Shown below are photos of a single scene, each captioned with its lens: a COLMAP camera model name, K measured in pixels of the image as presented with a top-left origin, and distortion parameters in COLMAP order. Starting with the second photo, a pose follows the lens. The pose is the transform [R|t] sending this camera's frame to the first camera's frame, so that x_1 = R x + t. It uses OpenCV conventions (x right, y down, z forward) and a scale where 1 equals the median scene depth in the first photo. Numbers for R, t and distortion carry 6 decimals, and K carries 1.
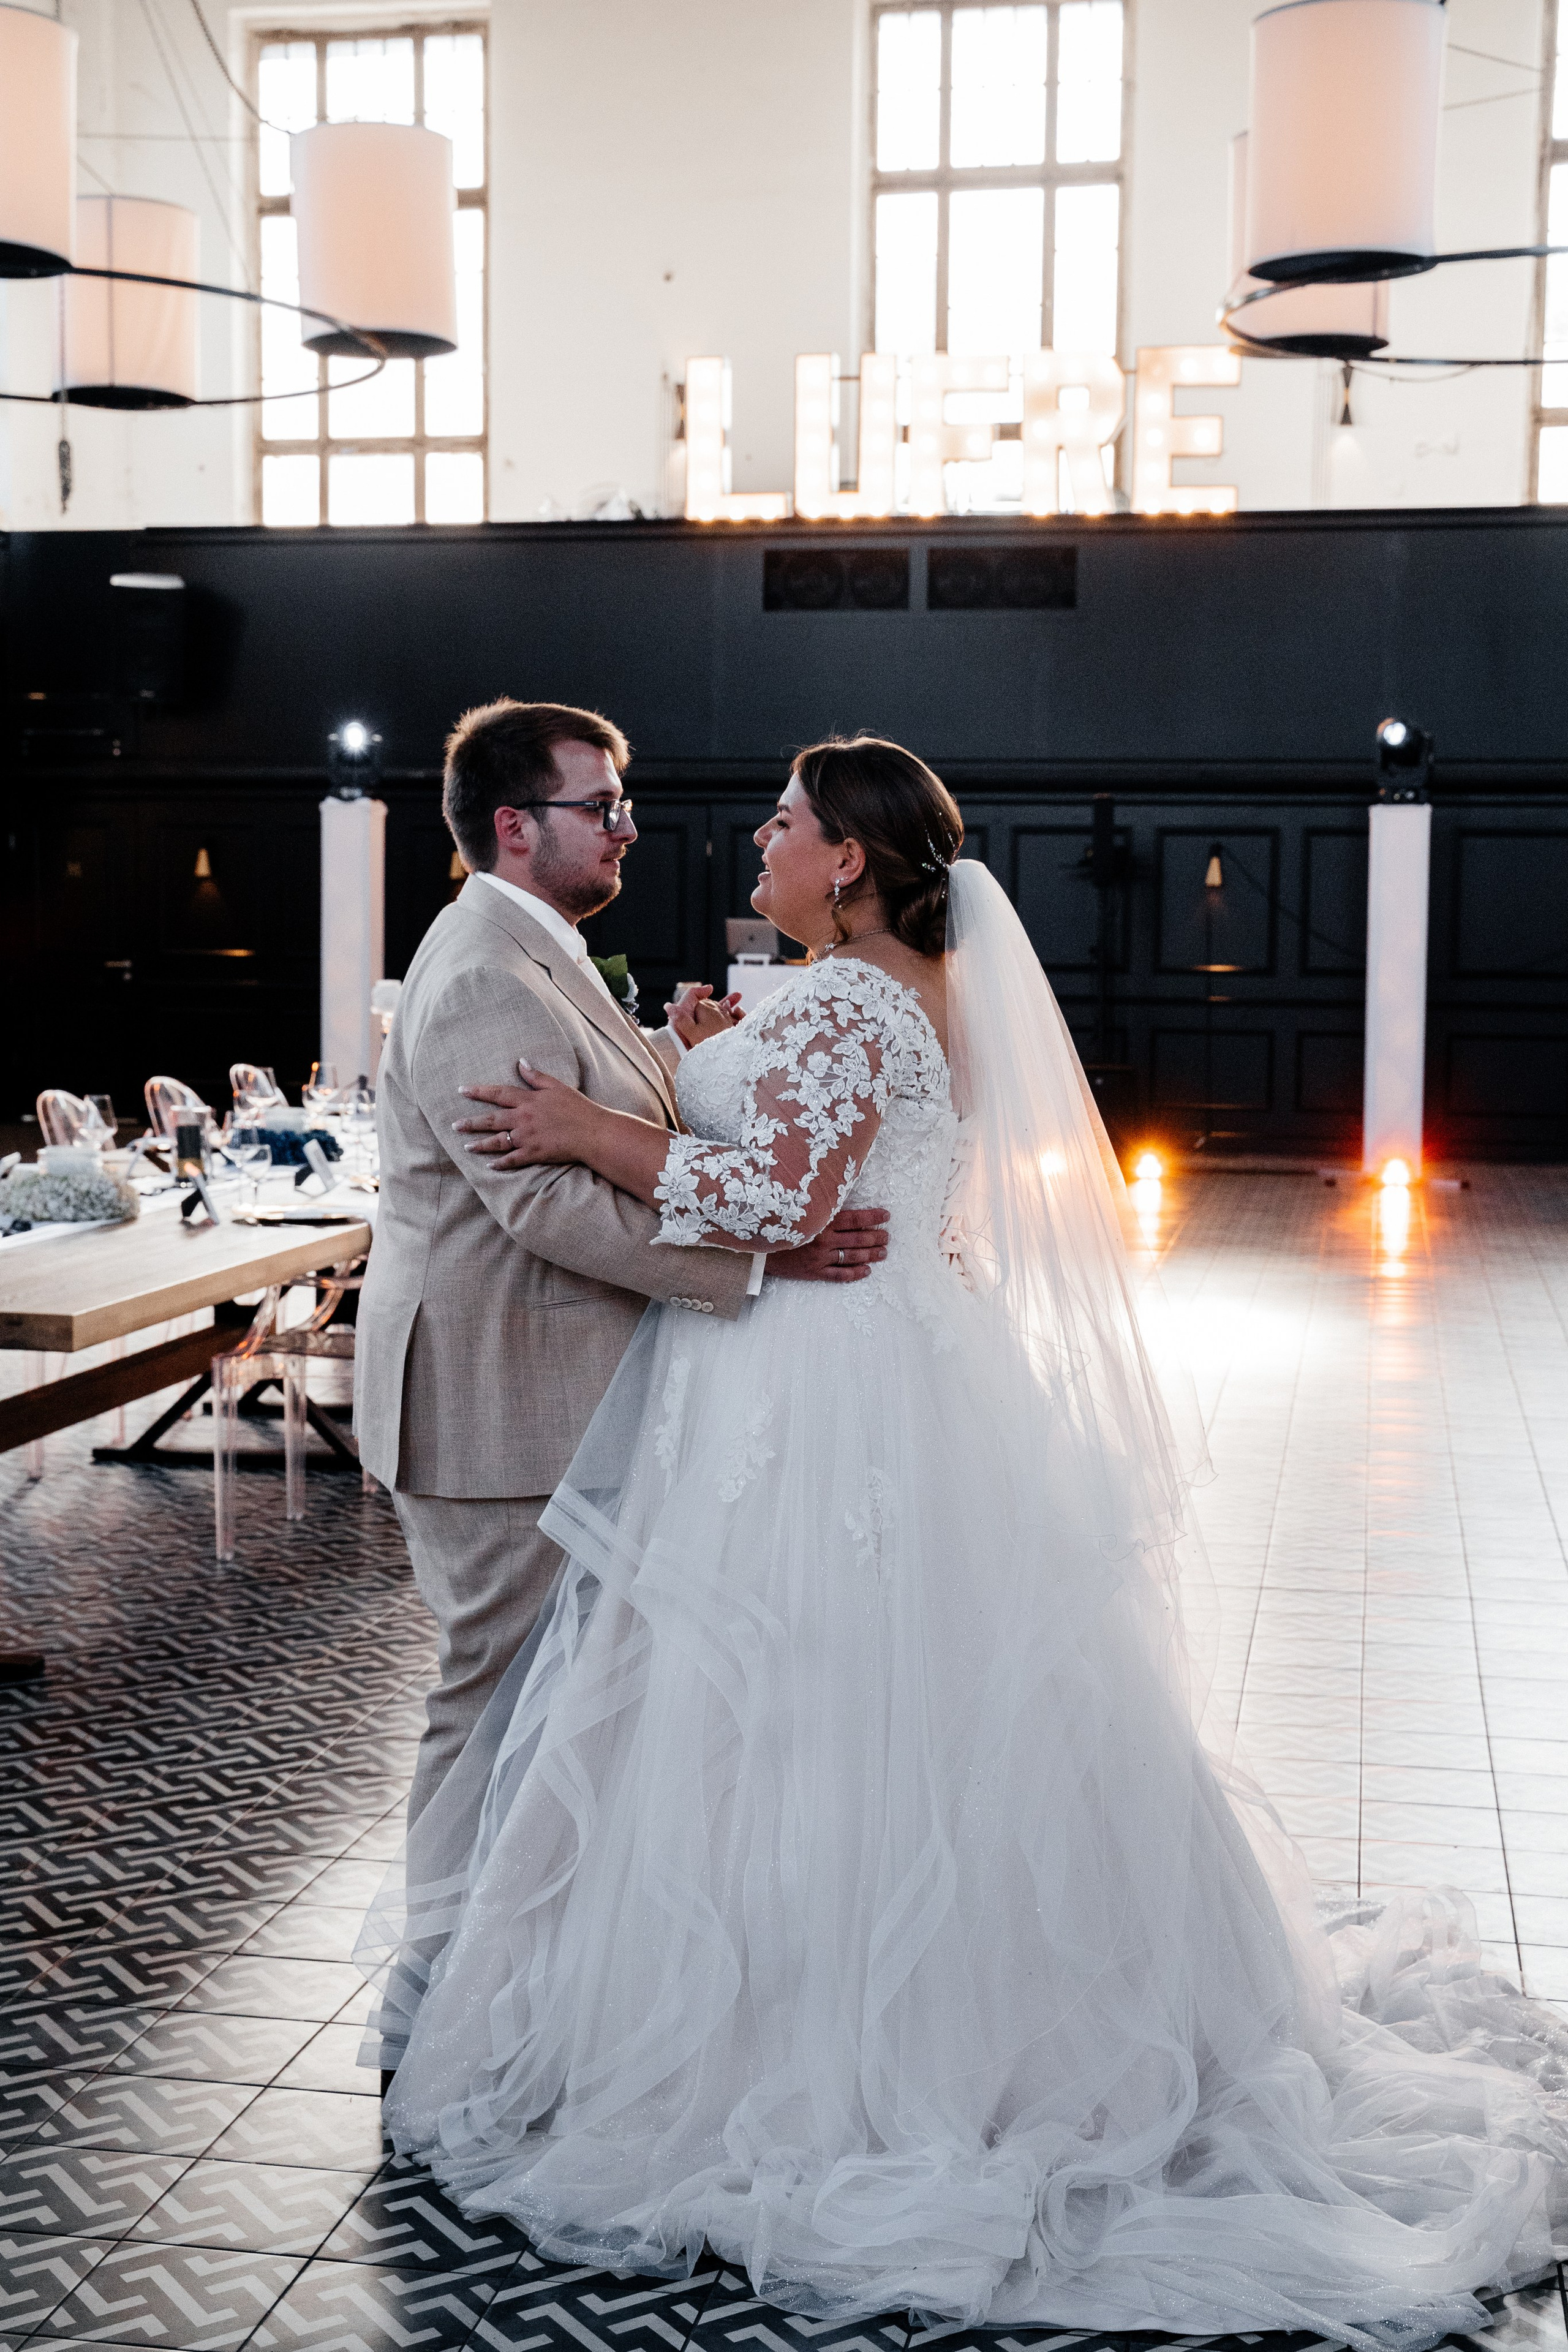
lens RADIAL K [[3015.2, 0, 794.0], [0, 3015.2, 1184.9], [0, 0, 1]] dist [0.046309, 0.000000]
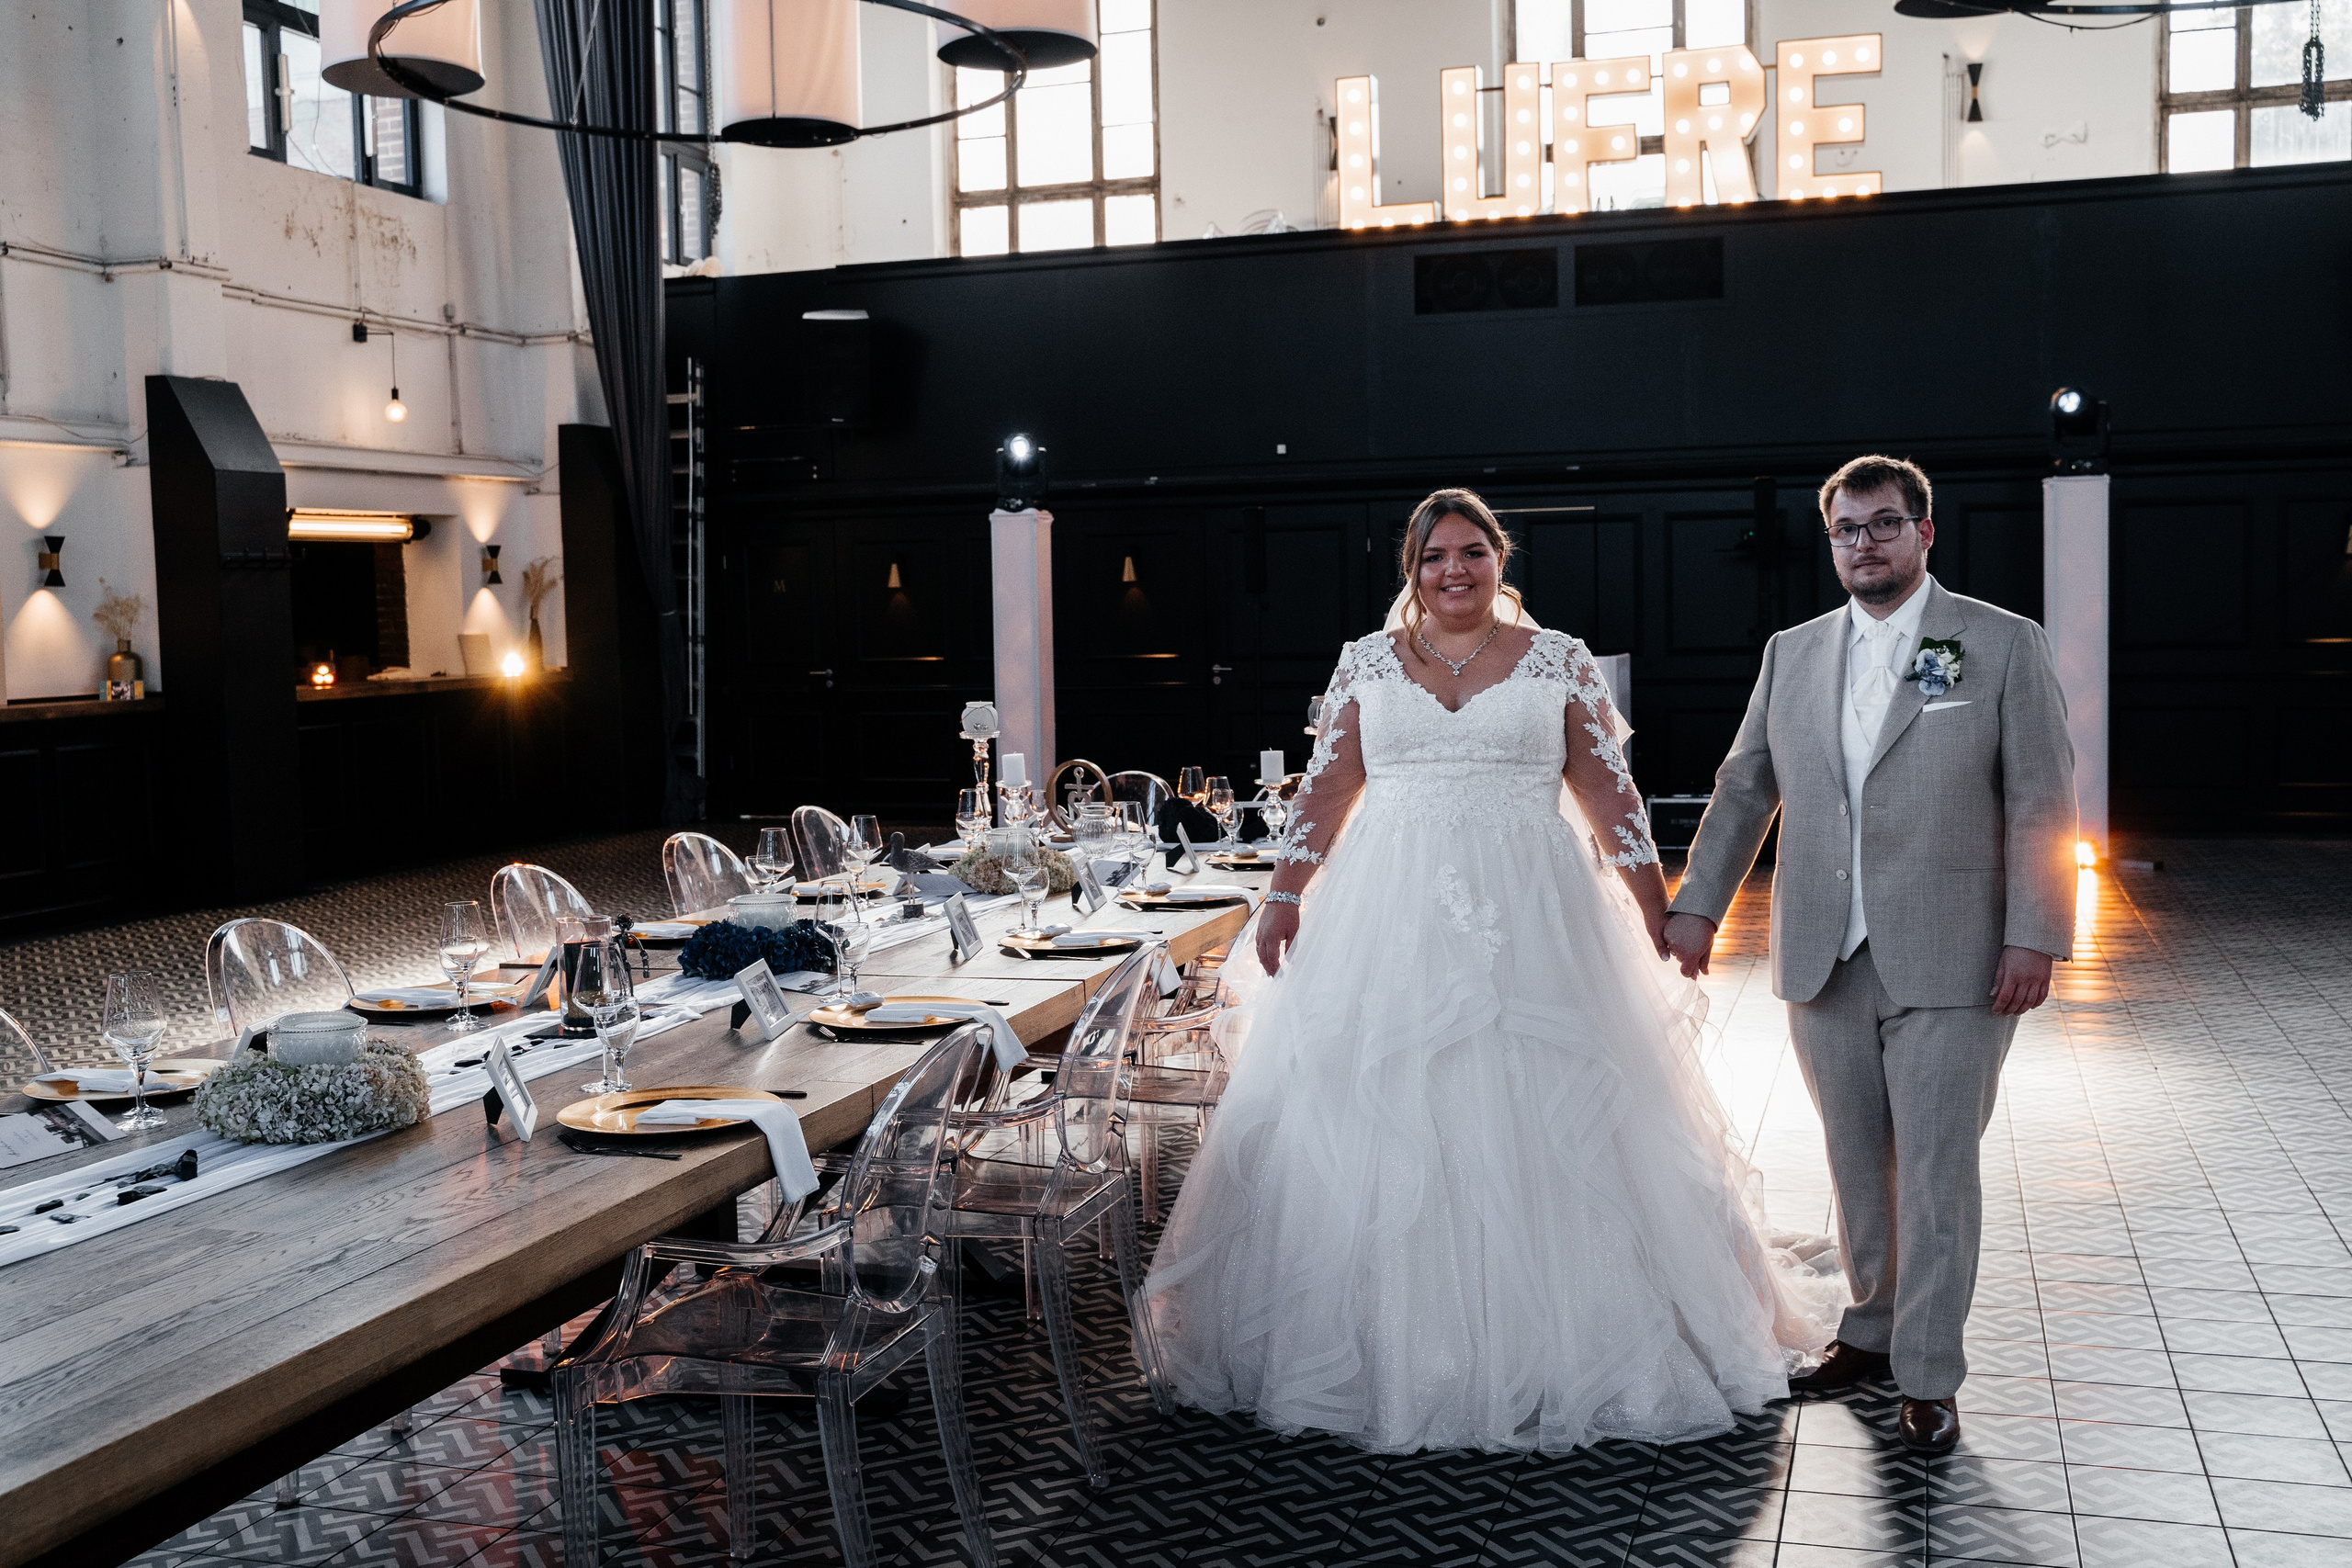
lens RADIAL K [[2342.8, 0, 1184.6], [0, 2342.8, 782.9], [0, 0, 1]] dist [-0.033028, 0.000000]
pose [[0.993026, -0.023054, -0.115622, 0.000393], [0.021331, 0.999643, -0.016114, -0.018660], [0.115952, 0.013536, 0.993163, 0.199532]]
